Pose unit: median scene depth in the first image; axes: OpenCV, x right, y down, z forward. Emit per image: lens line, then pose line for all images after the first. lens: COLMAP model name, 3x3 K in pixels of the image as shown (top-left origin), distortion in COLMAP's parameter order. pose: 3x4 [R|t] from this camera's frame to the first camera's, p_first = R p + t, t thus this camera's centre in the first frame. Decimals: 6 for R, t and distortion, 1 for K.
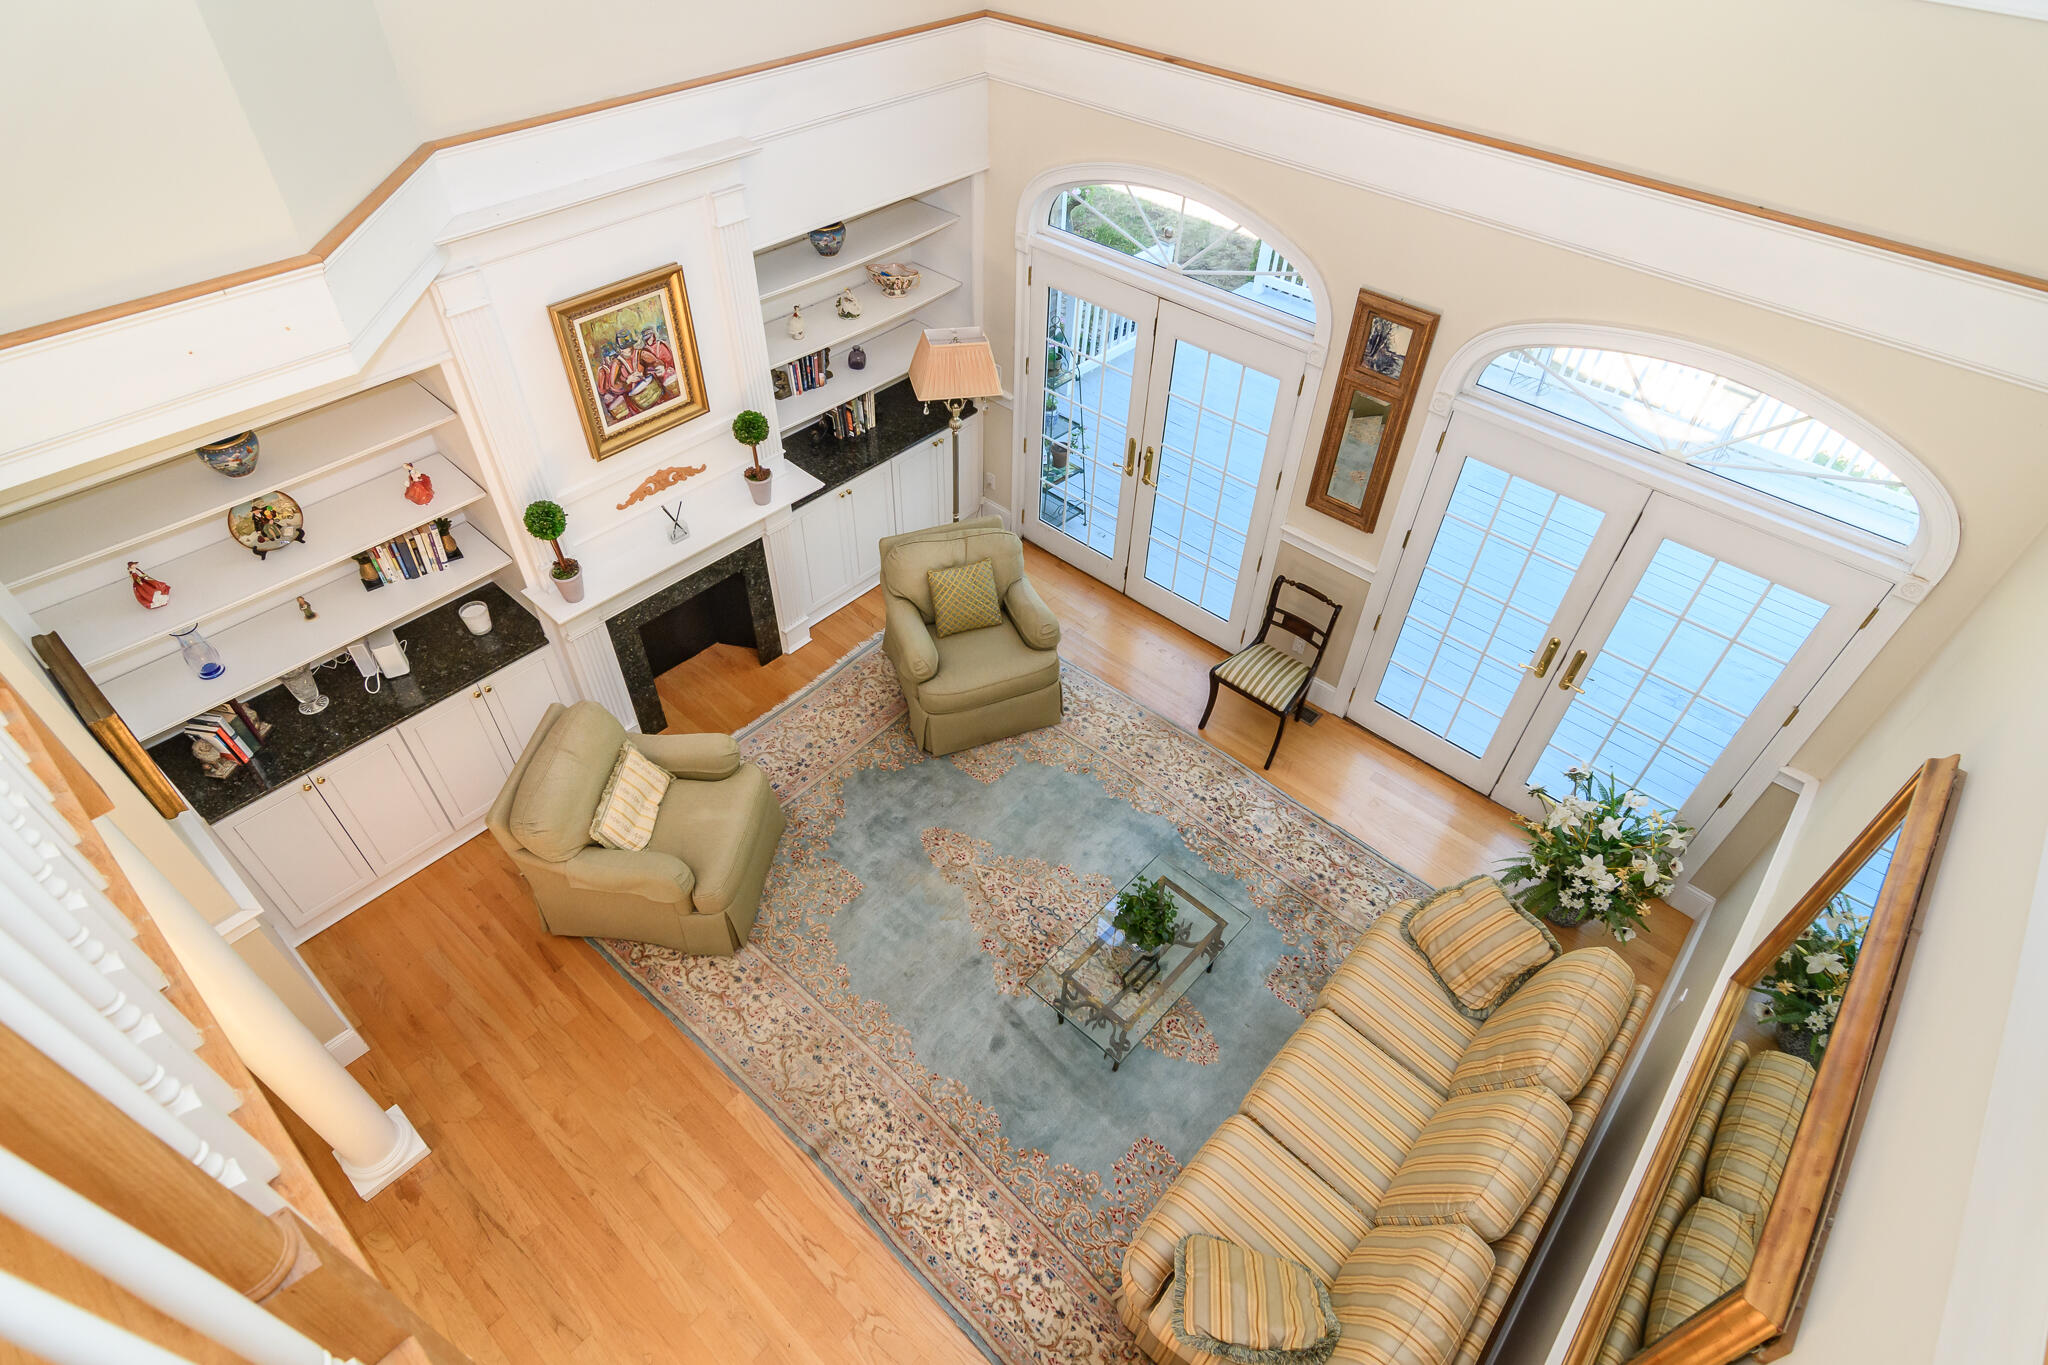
lens RADIAL K [[1048.9, 0, 1016.5], [0, 1048.9, 673.6], [0, 0, 1]] dist [-0.001557, -0.000170]
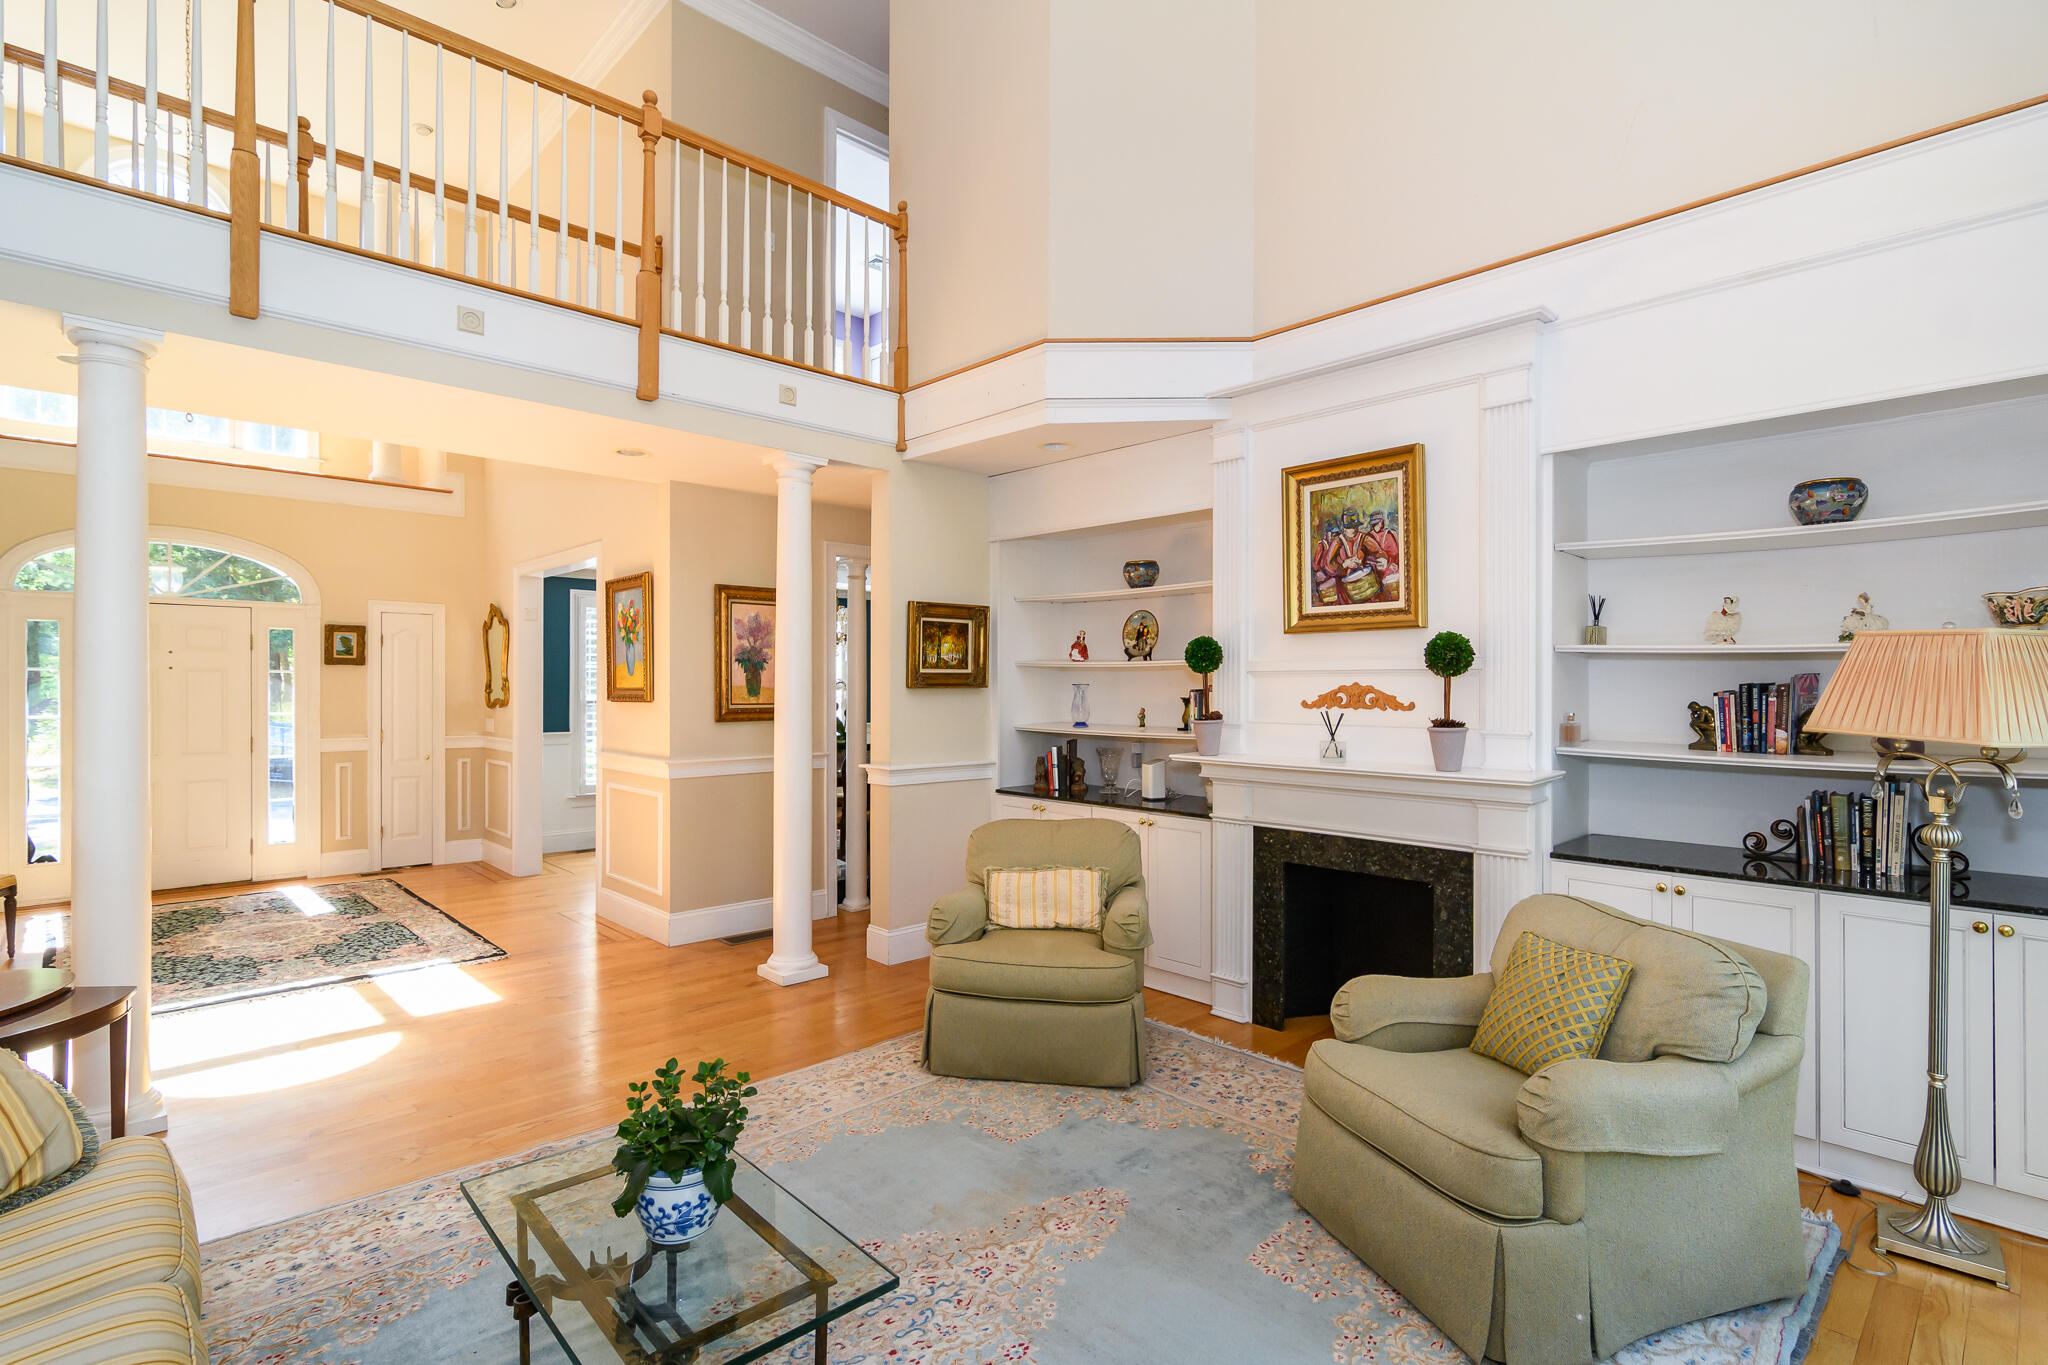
lens RADIAL K [[970.4, 0, 1021.9], [0, 970.4, 678.1], [0, 0, 1]] dist [-0.000612, 0.000570]
pose [[-0.069205, -0.016918, -0.997459, 0.508794], [-0.693031, 0.720015, 0.035871, -0.037364], [0.717578, 0.693753, -0.061553, 0.911209]]
